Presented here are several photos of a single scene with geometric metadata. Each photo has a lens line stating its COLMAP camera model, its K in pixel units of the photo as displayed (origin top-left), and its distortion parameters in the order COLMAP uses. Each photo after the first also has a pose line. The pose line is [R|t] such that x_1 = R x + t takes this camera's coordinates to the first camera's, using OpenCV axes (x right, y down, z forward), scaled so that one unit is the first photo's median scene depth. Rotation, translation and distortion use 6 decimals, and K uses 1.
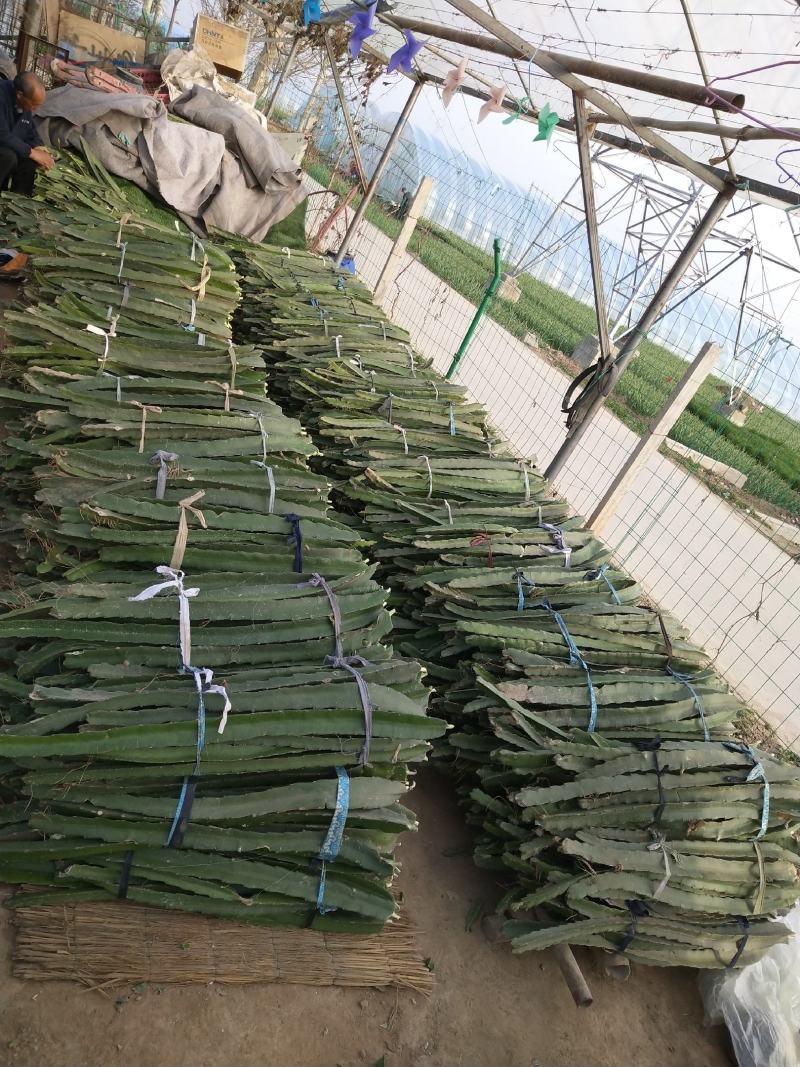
lens RADIAL K [[819.6, 0, 400.0], [0, 819.6, 533.5], [0, 0, 1]] dist [-0.015449, 0.041117]
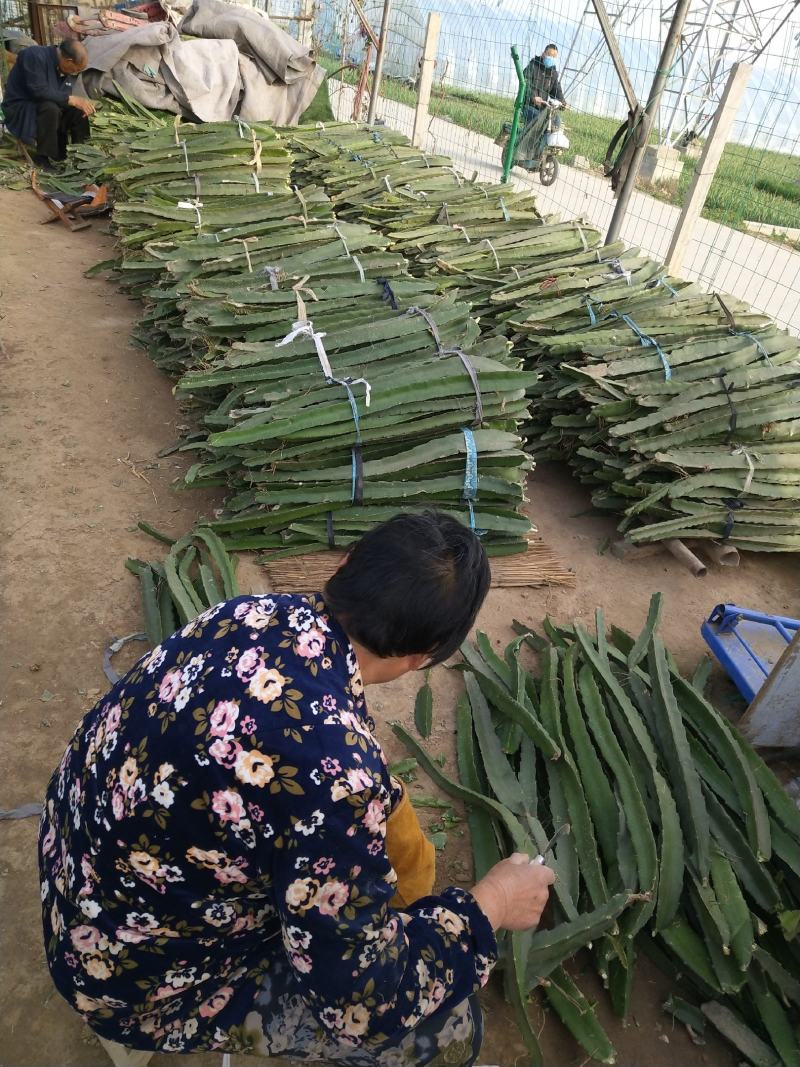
lens RADIAL K [[819.6, 0, 400.0], [0, 819.6, 533.5], [0, 0, 1]] dist [-0.015449, 0.041117]
pose [[0.957604, -0.241722, -0.156733, -0.004803], [0.258030, 0.961605, 0.093472, 0.212759], [0.128121, -0.129951, 0.983208, -0.224117]]
